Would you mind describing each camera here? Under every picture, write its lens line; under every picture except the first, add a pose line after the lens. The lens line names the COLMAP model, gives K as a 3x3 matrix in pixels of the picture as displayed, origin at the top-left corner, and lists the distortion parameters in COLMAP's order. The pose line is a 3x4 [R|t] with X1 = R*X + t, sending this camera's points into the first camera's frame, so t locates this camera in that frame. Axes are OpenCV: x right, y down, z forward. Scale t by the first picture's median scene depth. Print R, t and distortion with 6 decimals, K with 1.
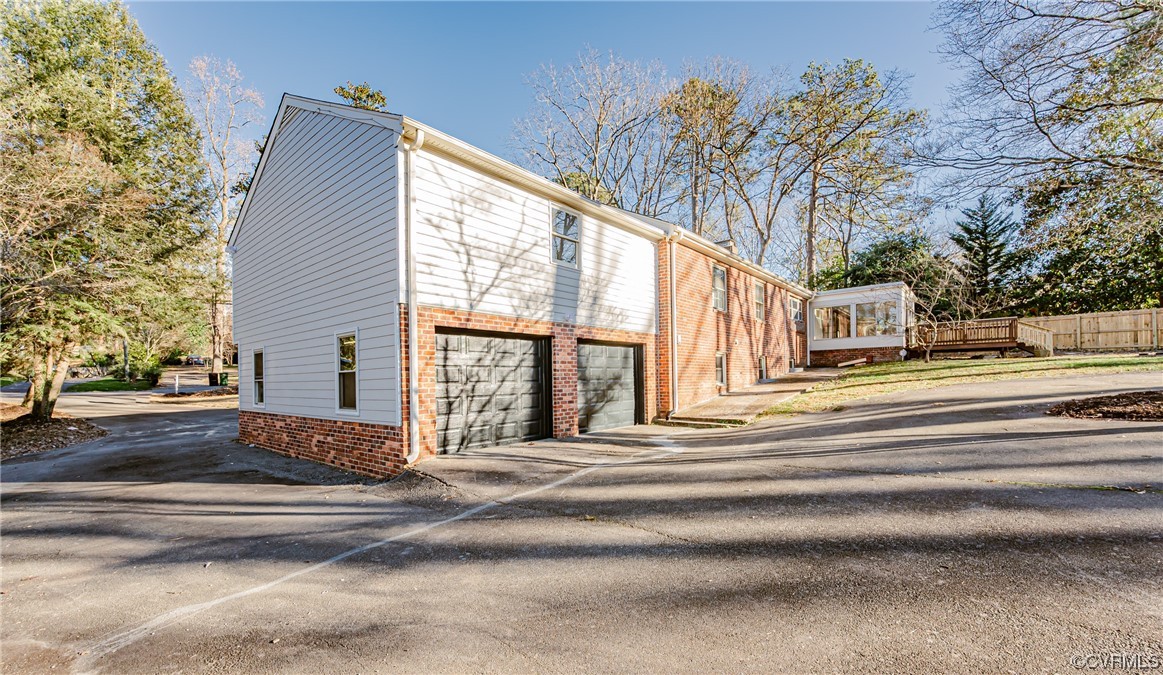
lens RADIAL K [[466.8, 0, 583.4], [0, 466.8, 381.4], [0, 0, 1]] dist [0.014253, 0.000071]
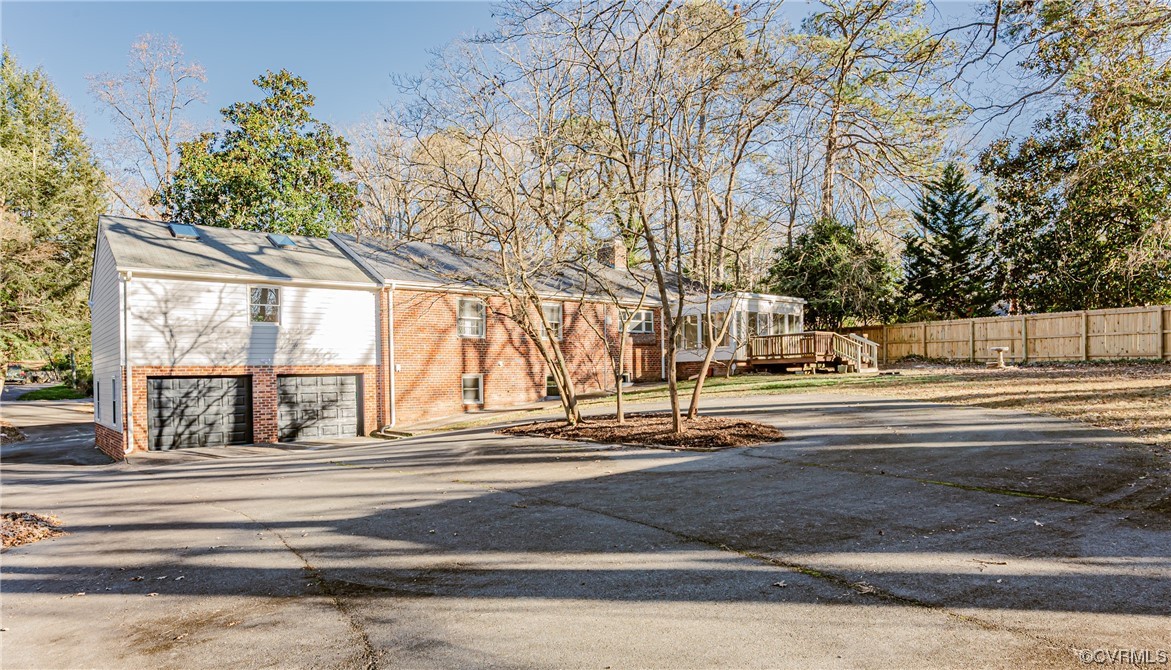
lens RADIAL K [[710.2, 0, 584.6], [0, 710.2, 387.4], [0, 0, 1]] dist [-0.002125, -0.001271]
pose [[0.984254, -0.001308, -0.176755, 1.407403], [0.003748, 0.999902, 0.013471, -0.086133], [0.176720, -0.013922, 0.984163, -1.051147]]
